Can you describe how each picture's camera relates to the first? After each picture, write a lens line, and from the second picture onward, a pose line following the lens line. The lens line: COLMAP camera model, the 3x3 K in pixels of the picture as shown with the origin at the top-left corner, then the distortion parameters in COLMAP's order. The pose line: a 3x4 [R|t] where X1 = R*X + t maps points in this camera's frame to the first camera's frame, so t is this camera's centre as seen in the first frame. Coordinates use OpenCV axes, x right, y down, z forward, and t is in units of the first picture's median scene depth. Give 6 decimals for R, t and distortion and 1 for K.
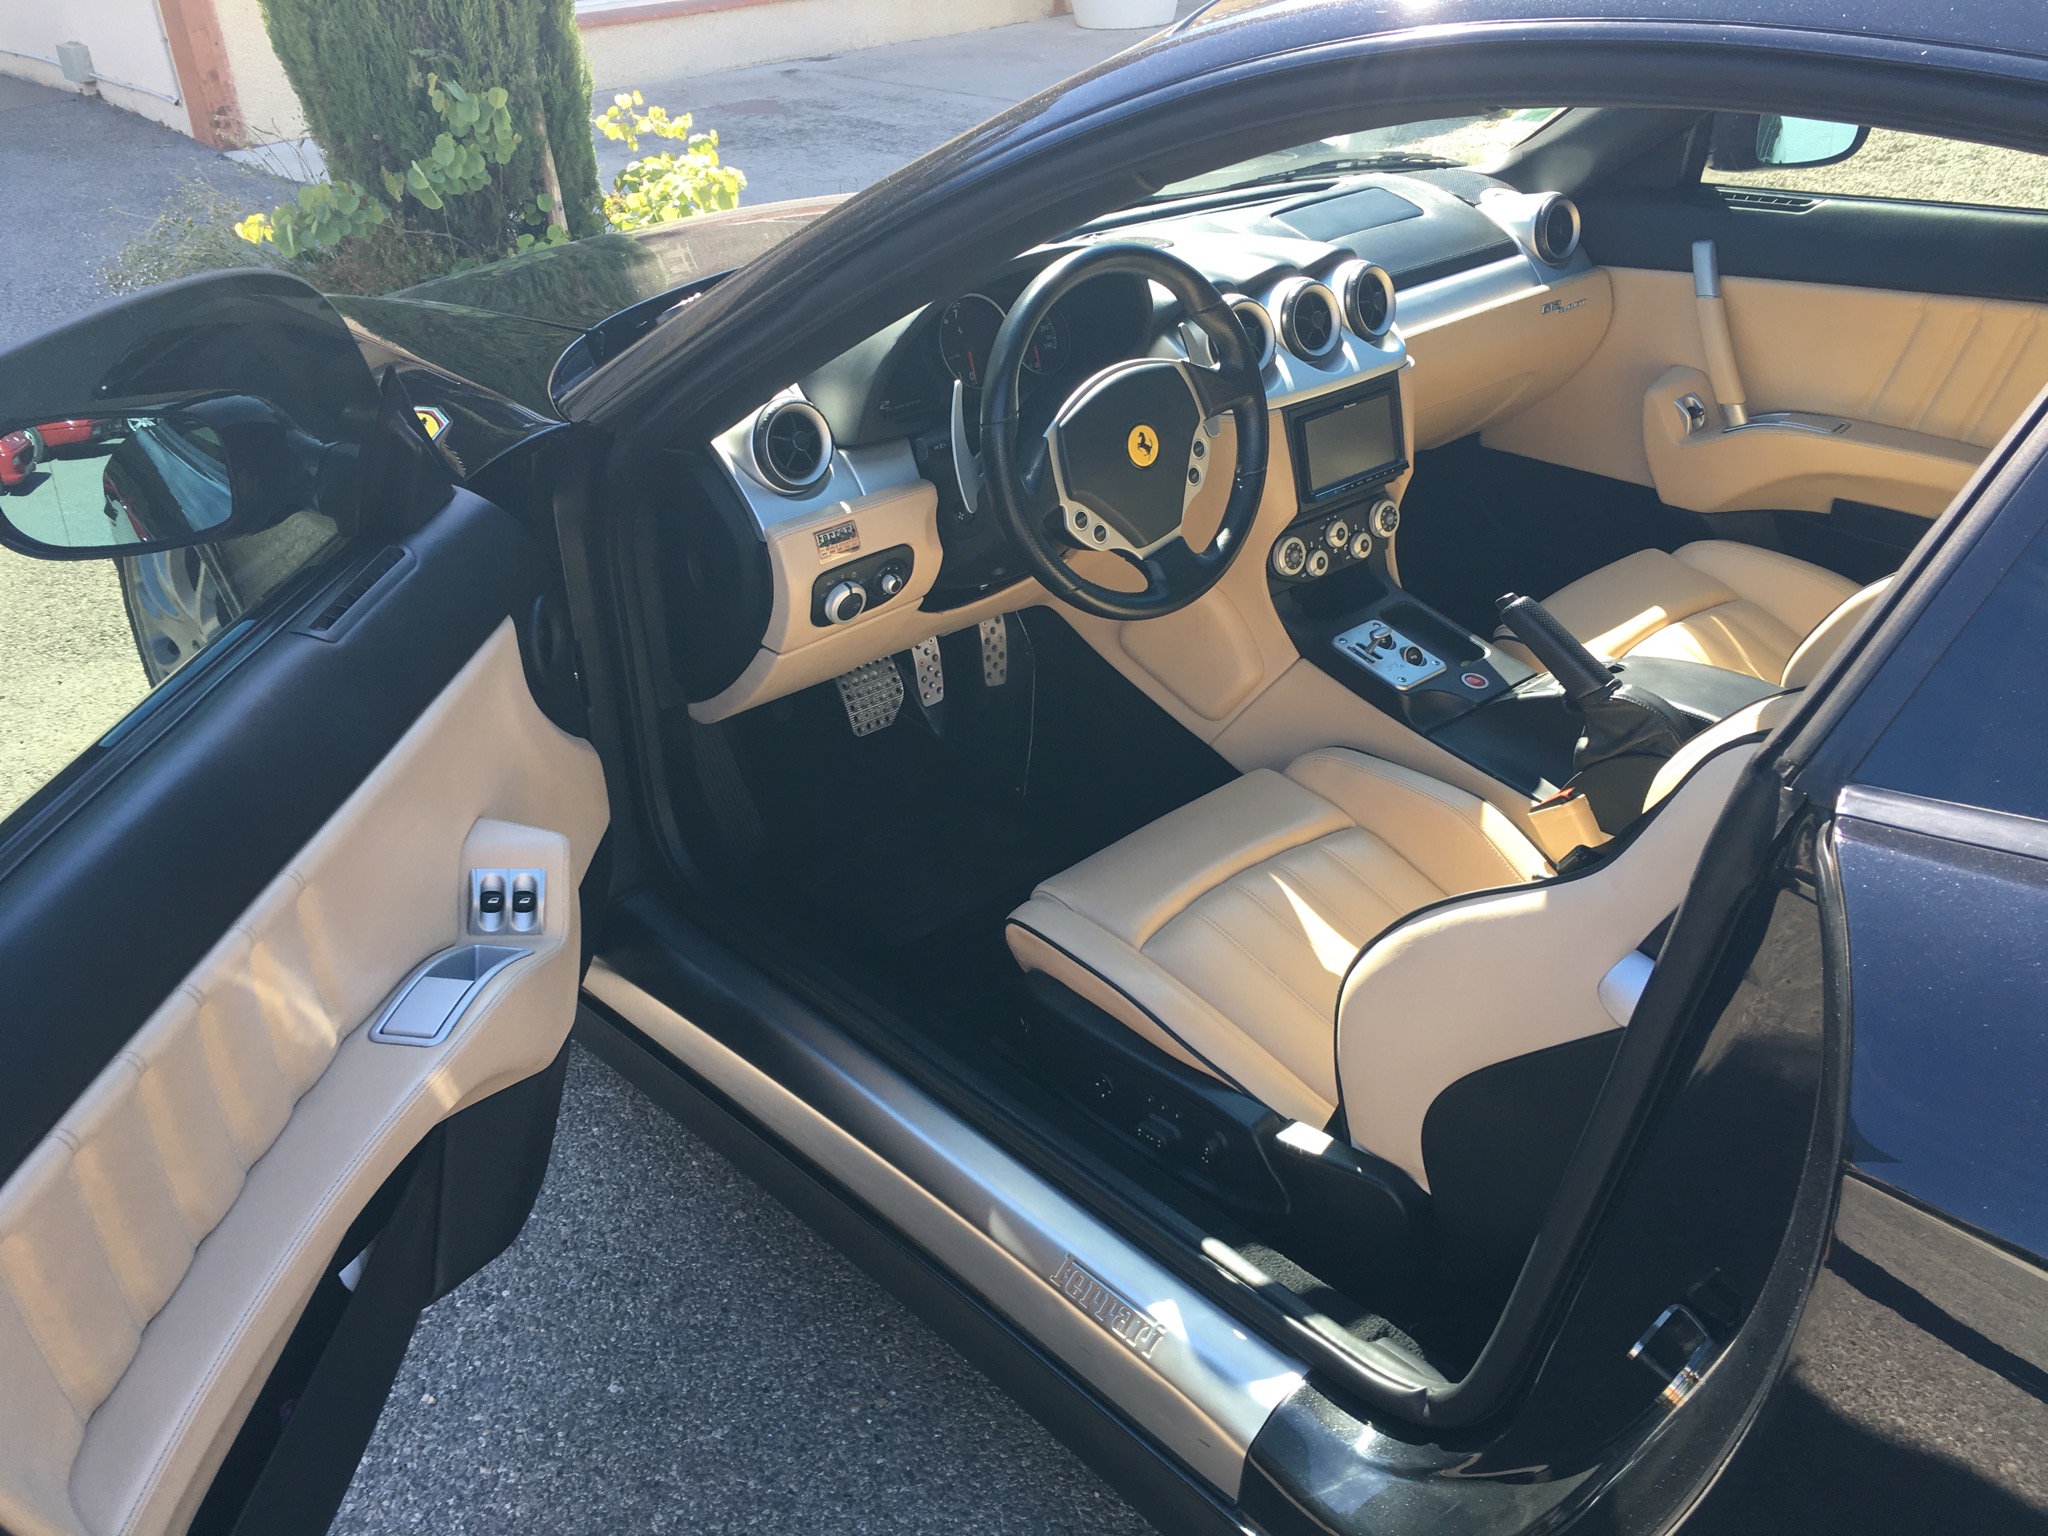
lens RADIAL K [[1762.2, 0, 1023.2], [0, 1762.2, 765.1], [0, 0, 1]] dist [0.054370, -0.057247]
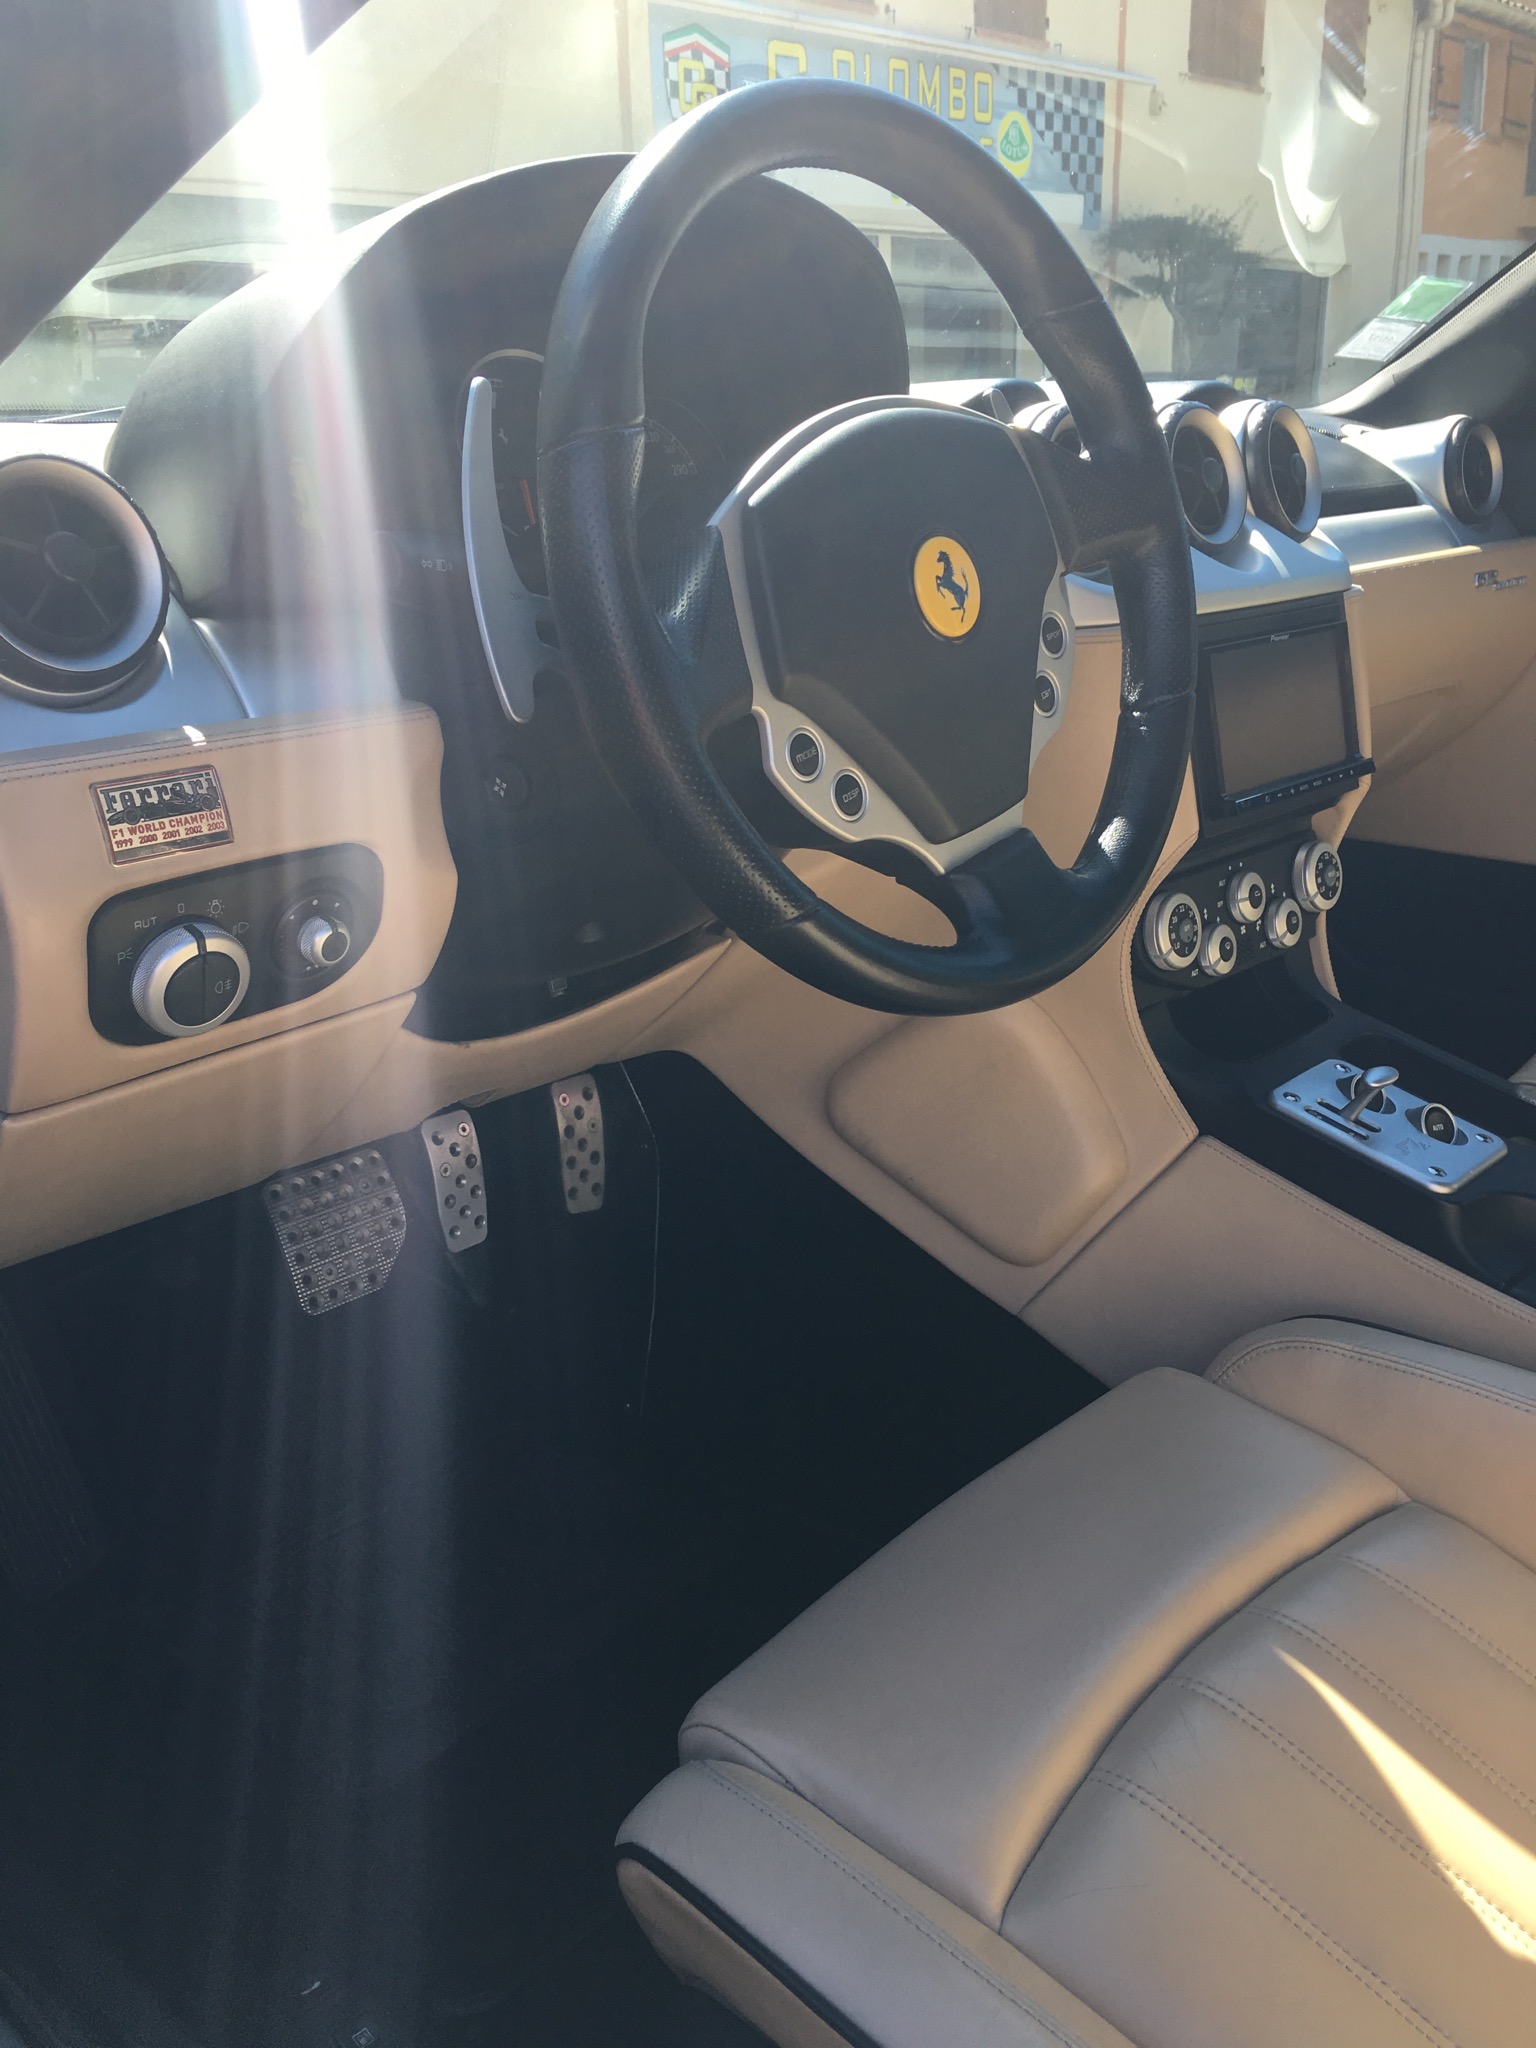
lens RADIAL K [[1762.2, 0, 764.8], [0, 1762.2, 1024.3], [0, 0, 1]] dist [0.054370, -0.057247]
pose [[0.996007, -0.011588, 0.088523, -0.009174], [0.025812, 0.986573, -0.161270, -0.014724], [-0.085465, 0.162911, 0.982932, 0.524160]]
